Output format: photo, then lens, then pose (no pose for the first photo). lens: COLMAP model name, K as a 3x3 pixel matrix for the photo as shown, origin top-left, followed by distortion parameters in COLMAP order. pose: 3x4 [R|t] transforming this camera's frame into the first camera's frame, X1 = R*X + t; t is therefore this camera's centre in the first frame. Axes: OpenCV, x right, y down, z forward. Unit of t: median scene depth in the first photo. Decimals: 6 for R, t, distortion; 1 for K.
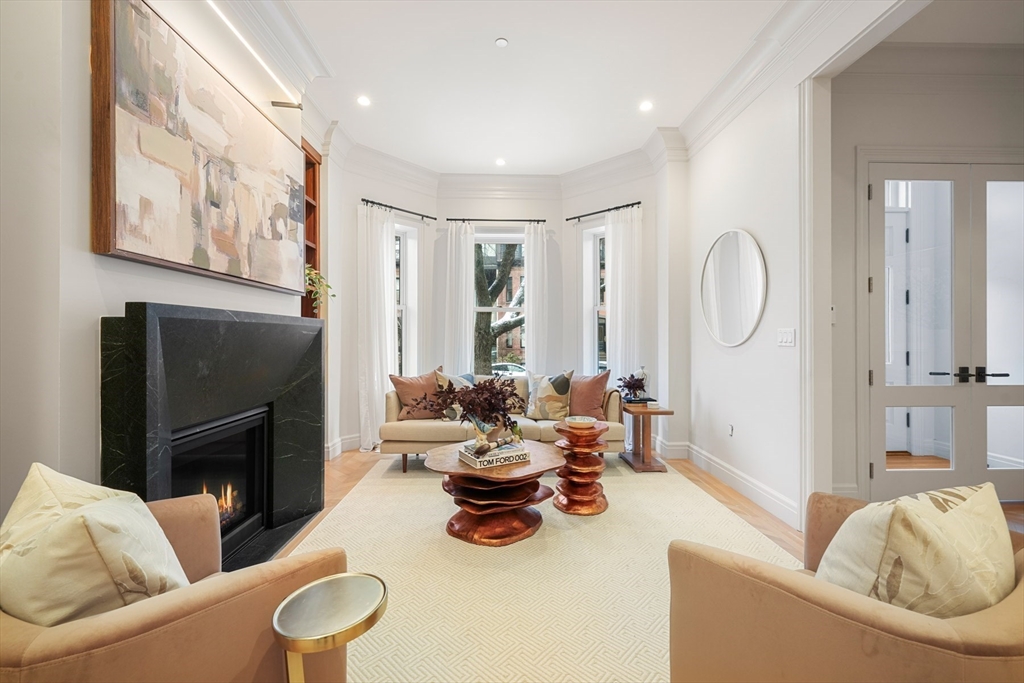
lens RADIAL K [[445.4, 0, 547.3], [0, 445.4, 338.8], [0, 0, 1]] dist [-0.009010, -0.000254]
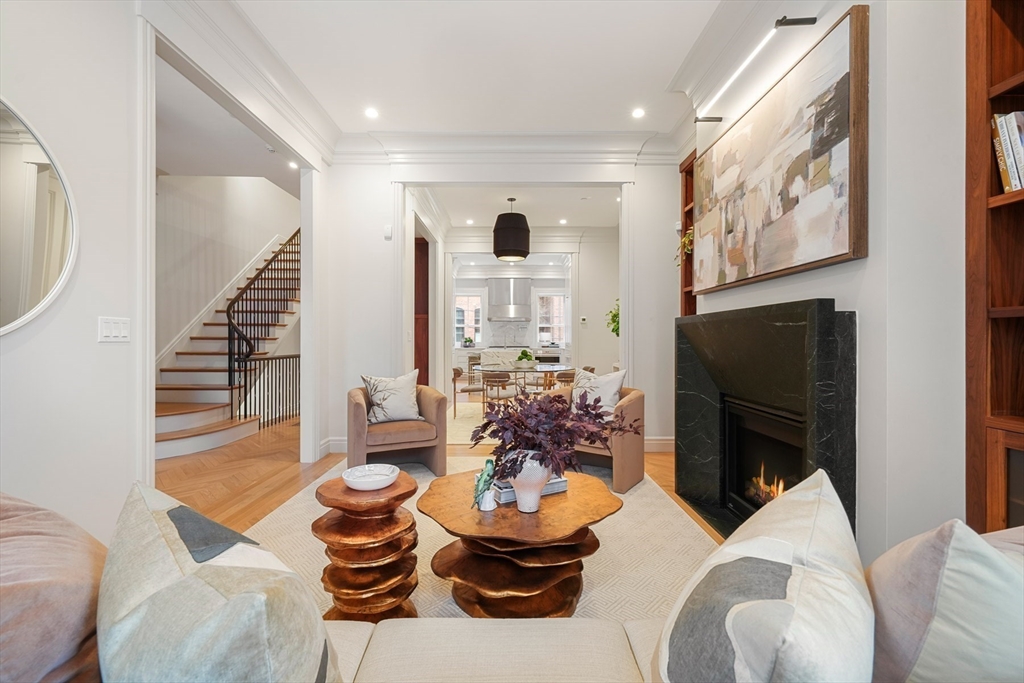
lens RADIAL K [[445.4, 0, 547.3], [0, 445.4, 338.8], [0, 0, 1]] dist [-0.009010, -0.000254]
pose [[-0.999755, -0.002034, 0.022054, -0.213020], [-0.001996, 0.999997, 0.001735, 0.009951], [-0.022057, 0.001691, -0.999755, 2.038157]]
